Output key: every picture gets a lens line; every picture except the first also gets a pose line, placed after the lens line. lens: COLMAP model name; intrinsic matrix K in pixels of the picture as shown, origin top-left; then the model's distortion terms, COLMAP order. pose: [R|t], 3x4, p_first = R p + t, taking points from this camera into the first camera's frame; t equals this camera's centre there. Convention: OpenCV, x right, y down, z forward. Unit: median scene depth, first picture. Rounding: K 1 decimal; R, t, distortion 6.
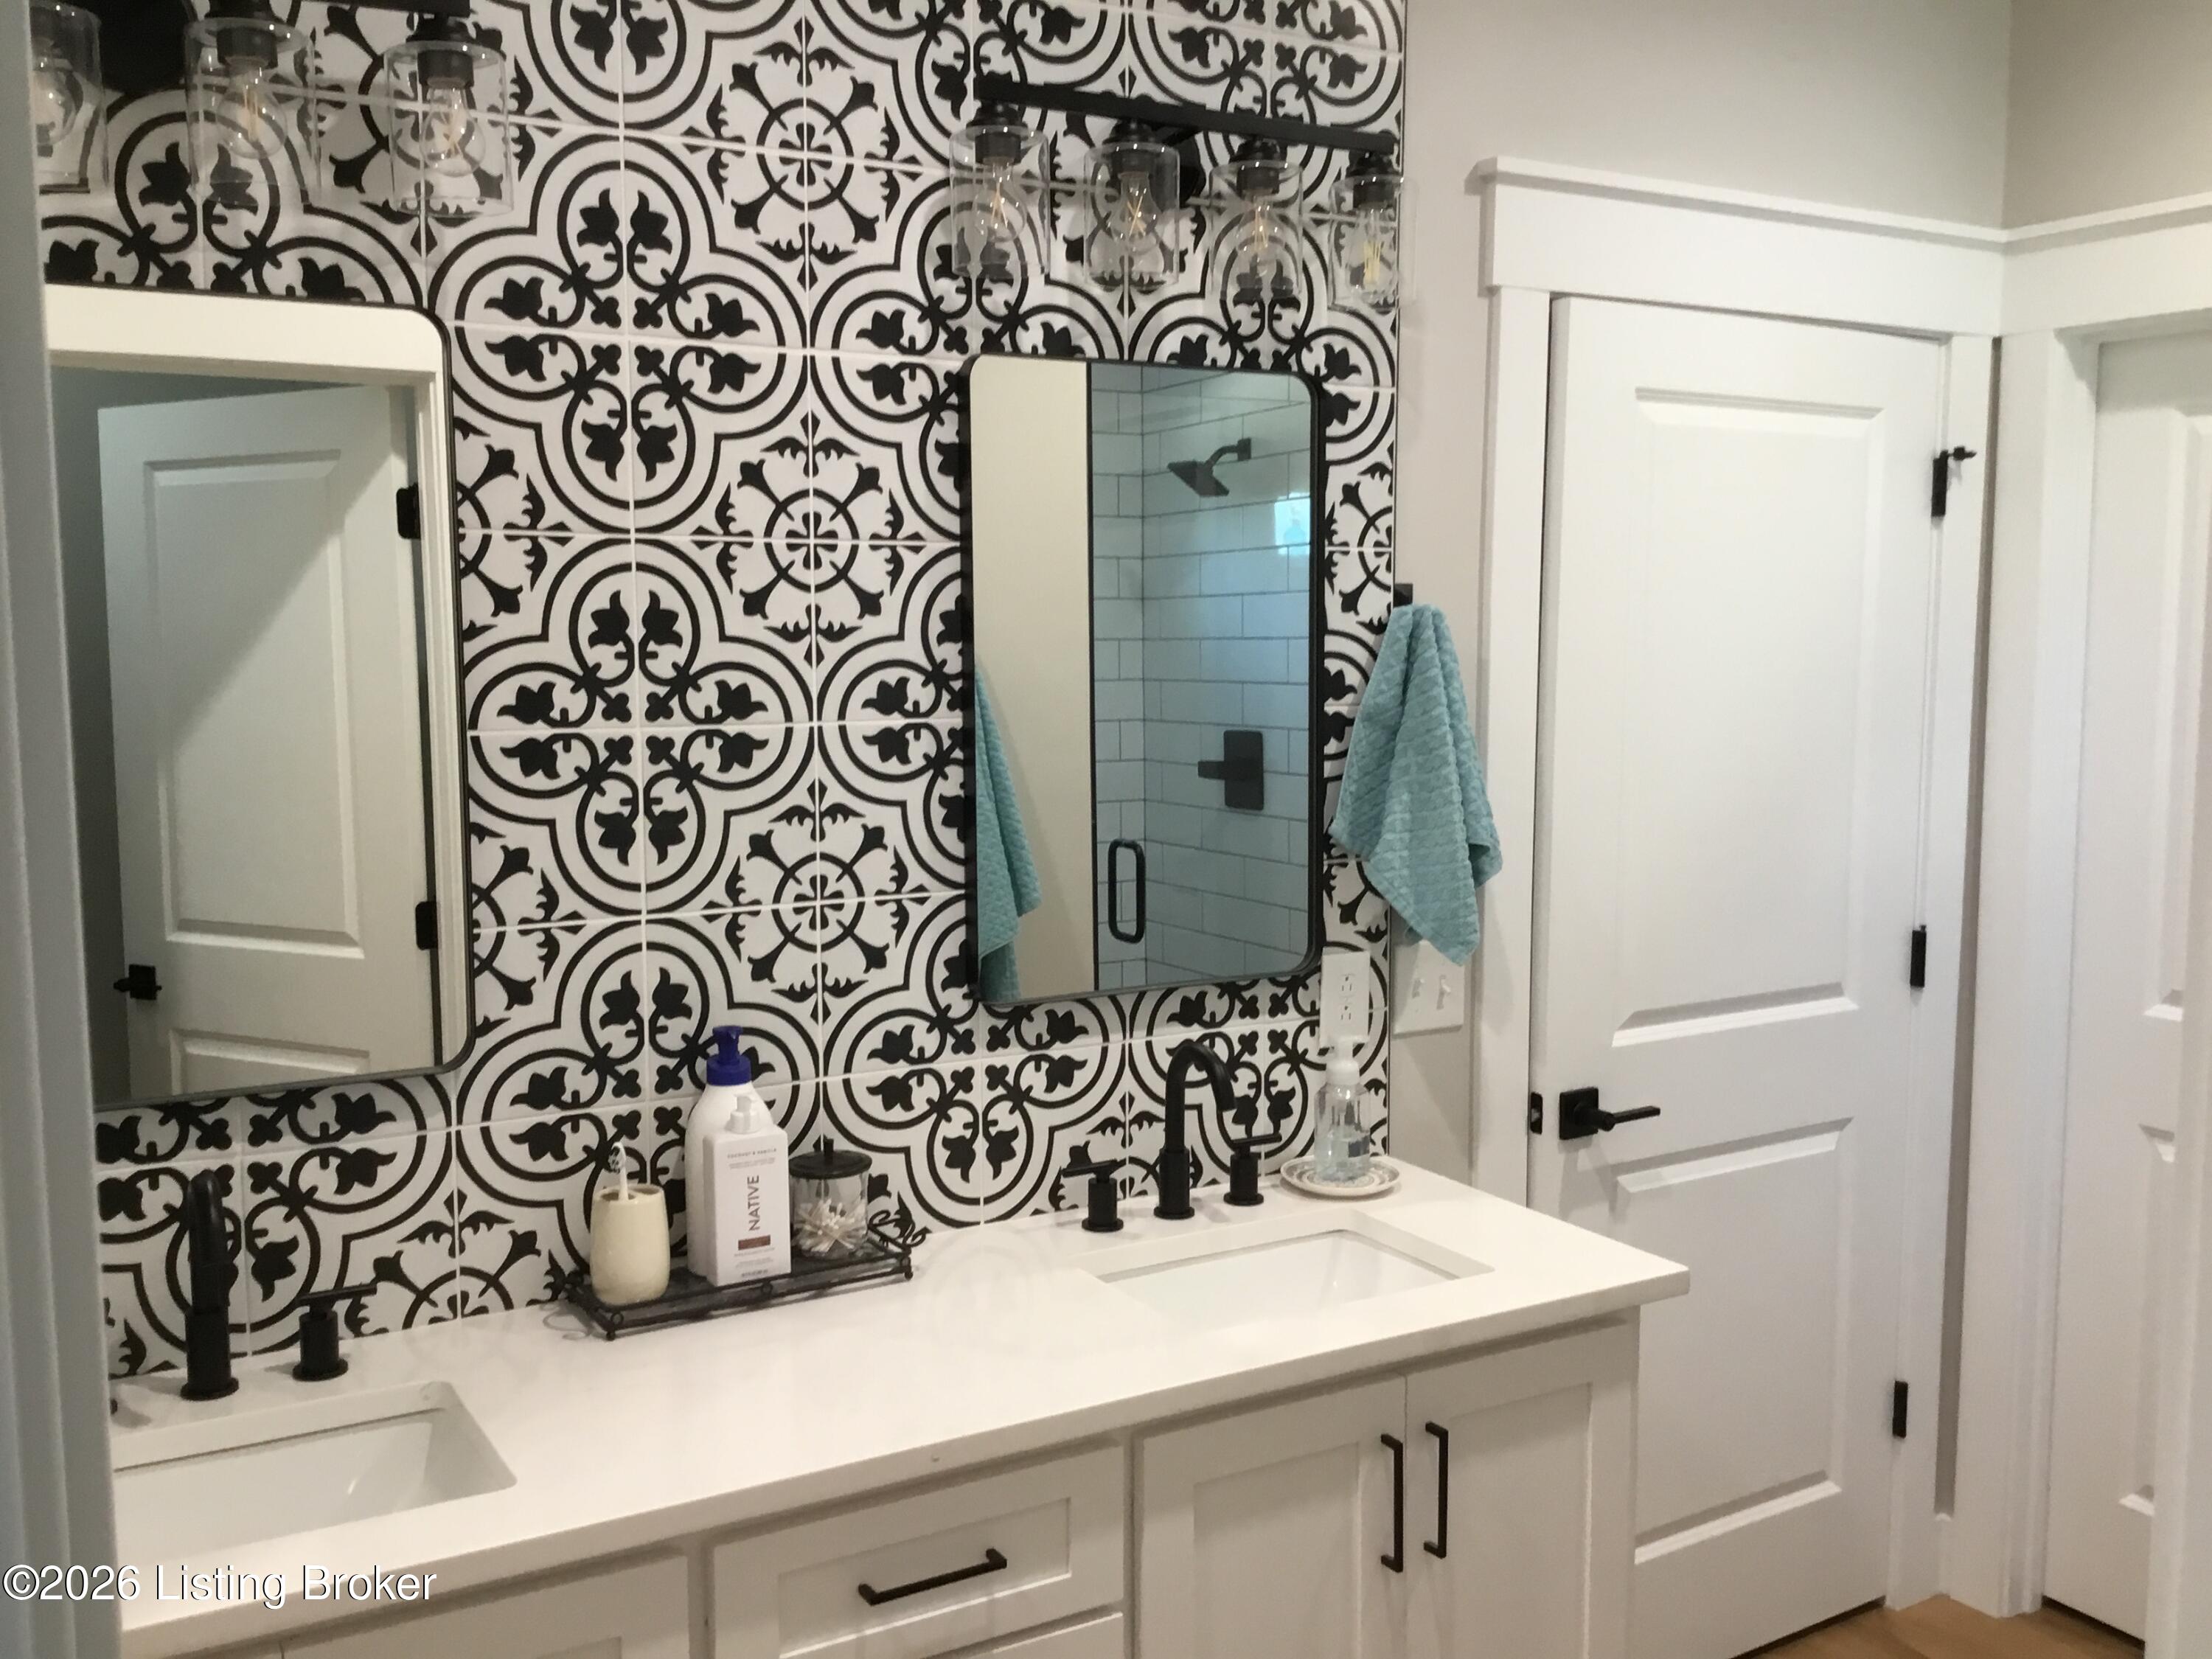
lens RADIAL K [[1971.5, 0, 1106.0], [0, 1971.5, 829.5], [0, 0, 1]] dist [0.098047, -0.178788]
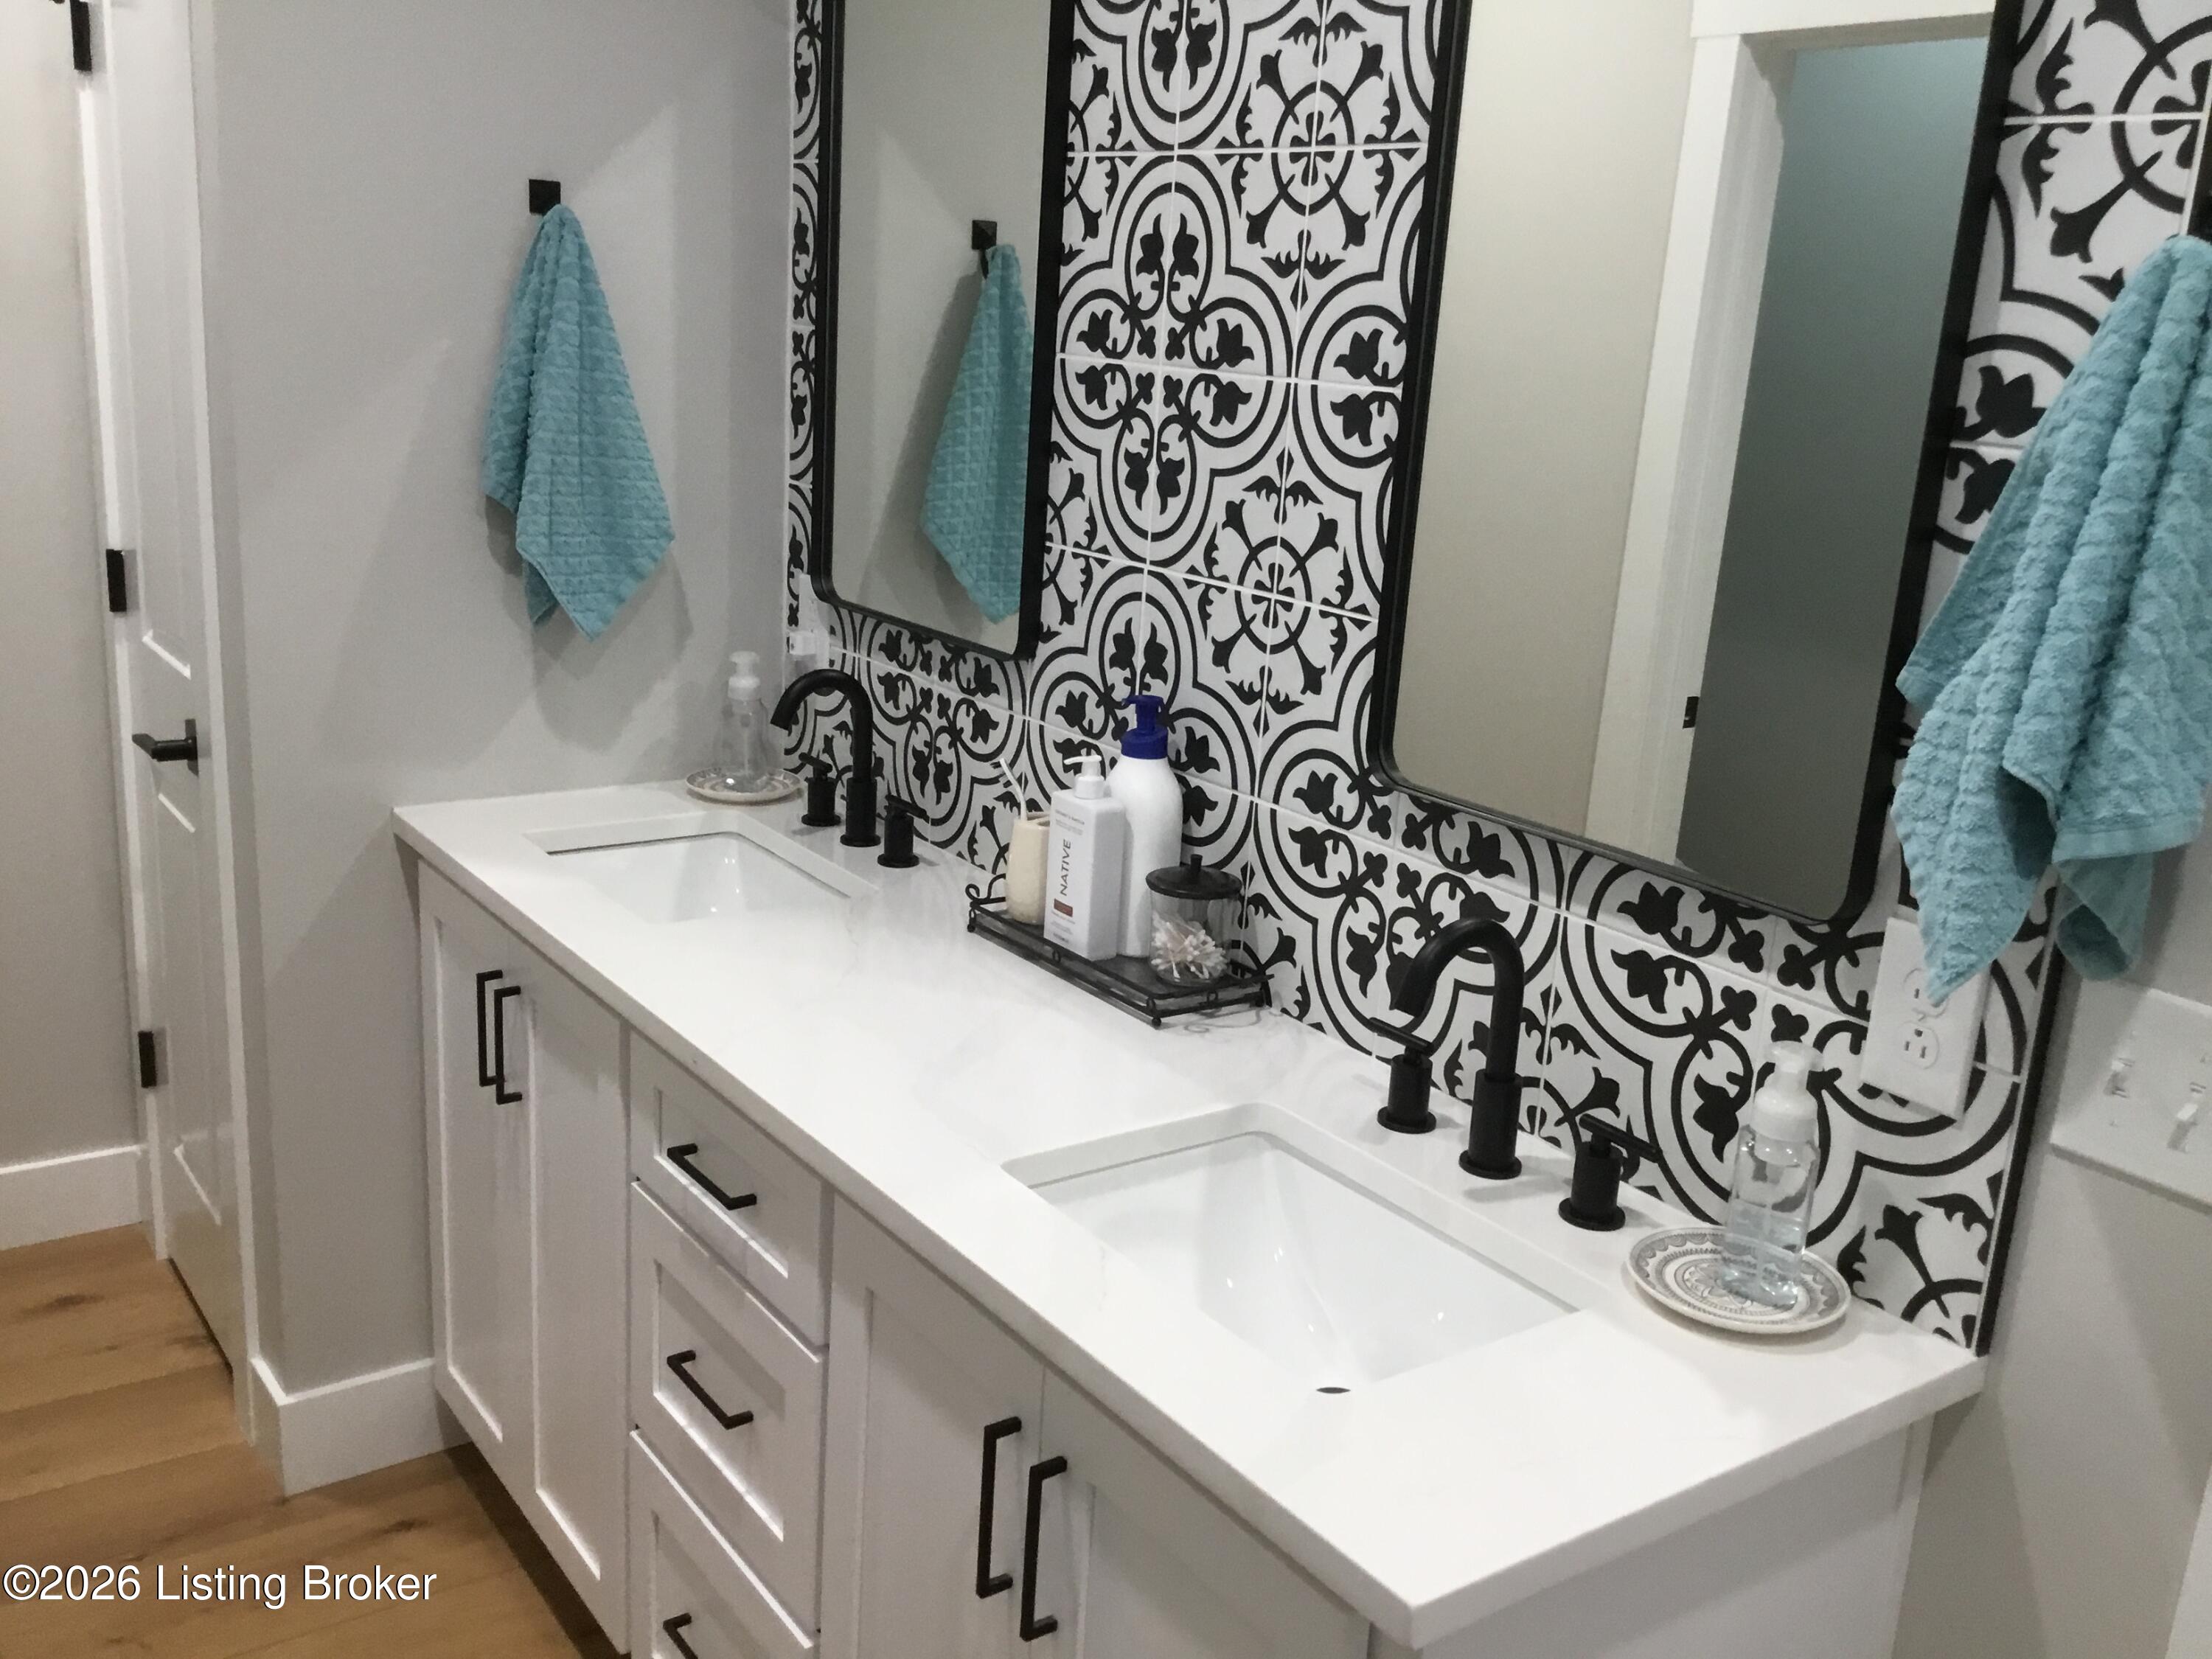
lens RADIAL K [[1971.5, 0, 1106.0], [0, 1971.5, 829.5], [0, 0, 1]] dist [0.098047, -0.178788]
pose [[0.097412, 0.273005, -0.957068, 0.710525], [-0.154854, 0.954087, 0.256393, -0.076339], [0.983123, 0.123230, 0.135216, 0.849871]]
